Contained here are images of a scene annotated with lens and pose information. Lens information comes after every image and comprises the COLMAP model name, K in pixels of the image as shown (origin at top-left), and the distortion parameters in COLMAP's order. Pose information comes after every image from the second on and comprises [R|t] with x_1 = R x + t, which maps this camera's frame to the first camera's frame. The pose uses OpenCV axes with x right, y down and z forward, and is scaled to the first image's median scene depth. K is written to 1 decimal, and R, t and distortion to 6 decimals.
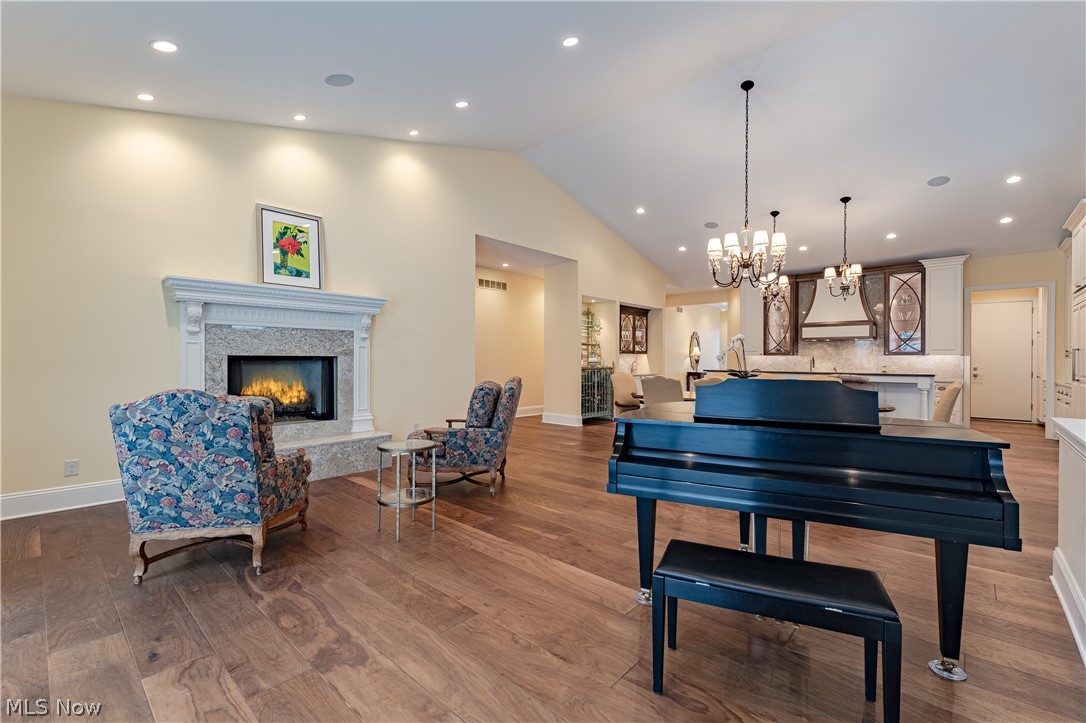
lens RADIAL K [[466.6, 0, 541.5], [0, 466.6, 361.7], [0, 0, 1]] dist [-0.000833, -0.000275]
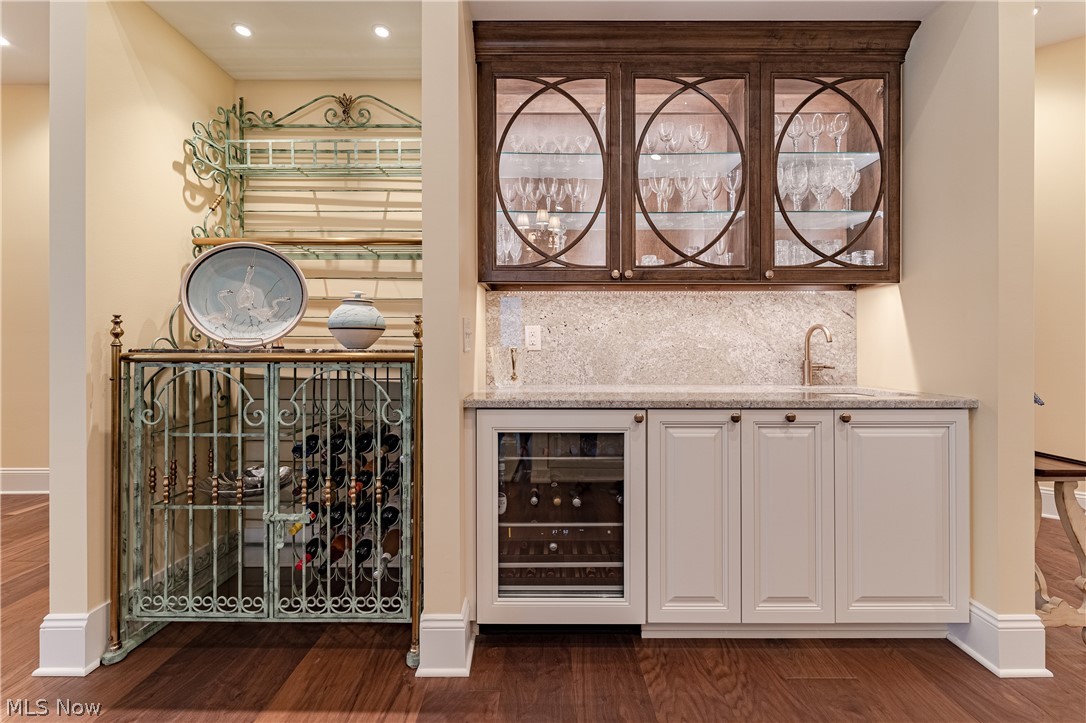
lens RADIAL K [[436.1, 0, 553.6], [0, 436.1, 345.0], [0, 0, 1]] dist [-0.000019, 0.000071]
pose [[0.687215, -0.004462, -0.726441, 0.566361], [0.001079, 0.999986, -0.005122, 0.019072], [0.726454, 0.002736, 0.687210, 1.731364]]
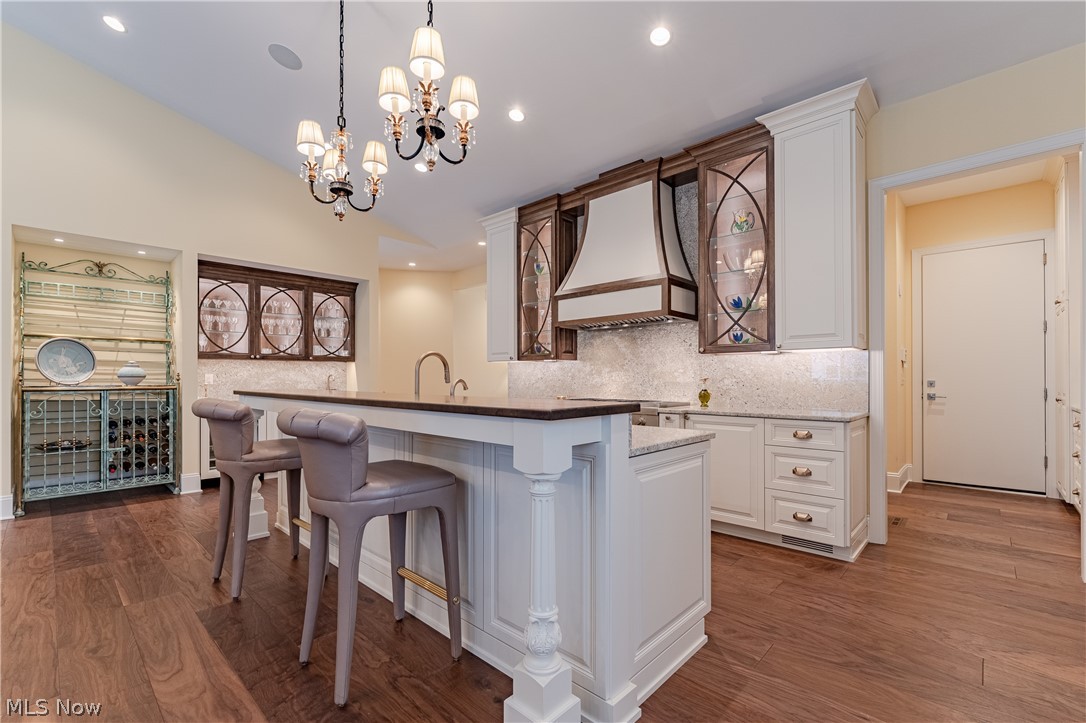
lens RADIAL K [[466.6, 0, 537.4], [0, 466.6, 375.9], [0, 0, 1]] dist [-0.000833, -0.000275]
pose [[0.999845, -0.007158, -0.016113, 1.007871], [0.007057, 0.999955, -0.006278, 0.013853], [0.016157, 0.006164, 0.999850, 0.959667]]
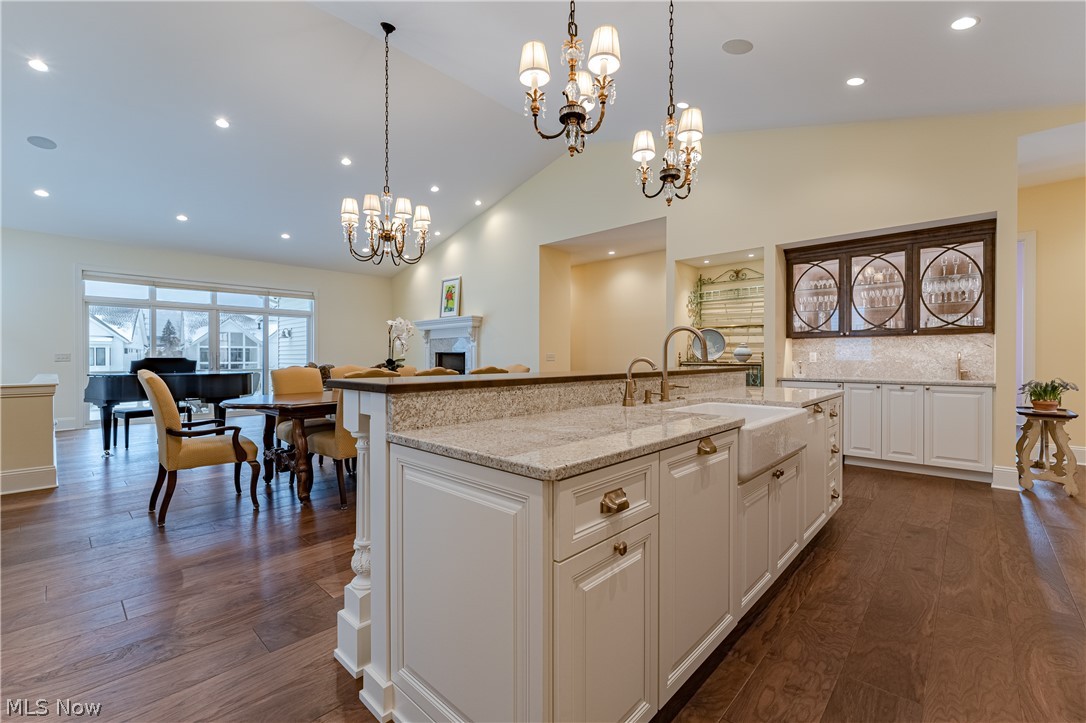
lens RADIAL K [[466.6, 0, 543.0], [0, 466.6, 362.1], [0, 0, 1]] dist [-0.000833, -0.000275]
pose [[-0.014573, 0.008389, -0.999859, 1.378374], [-0.000484, 0.999965, 0.008397, 0.011983], [0.999894, 0.000606, -0.014568, 1.374271]]
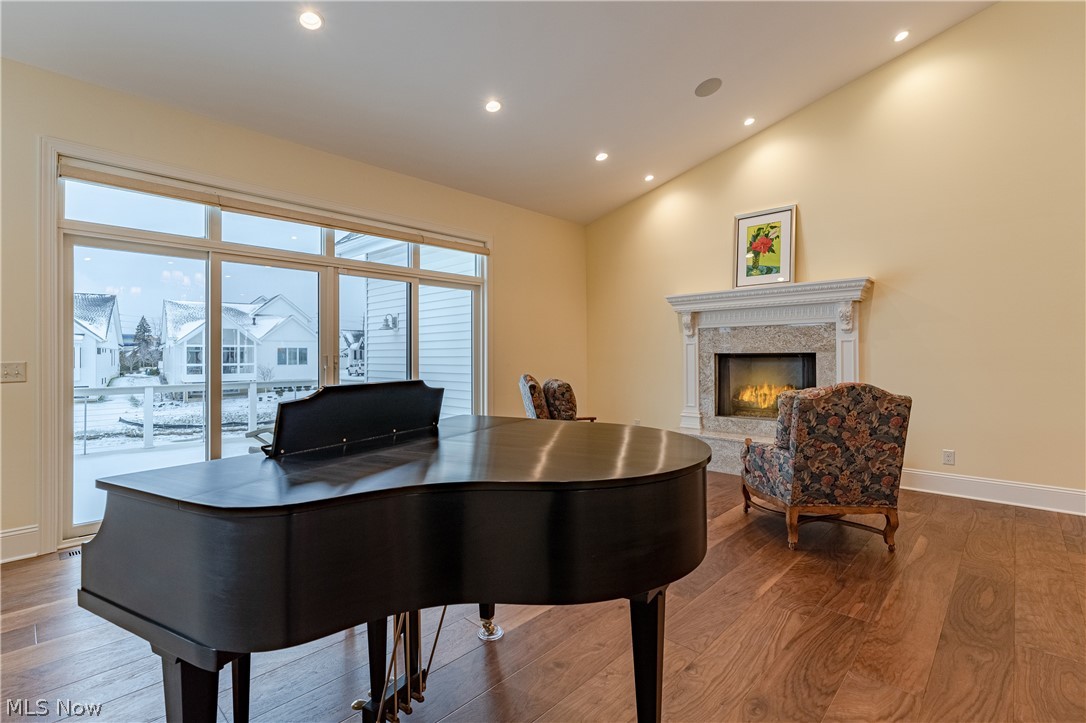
lens RADIAL K [[500.8, 0, 543.3], [0, 500.8, 354.6], [0, 0, 1]] dist [-0.007658, 0.001091]
pose [[-0.010397, -0.003926, -0.999938, 0.542443], [0.003725, 0.999985, -0.003965, -0.006195], [0.999939, -0.003766, -0.010382, 0.511994]]
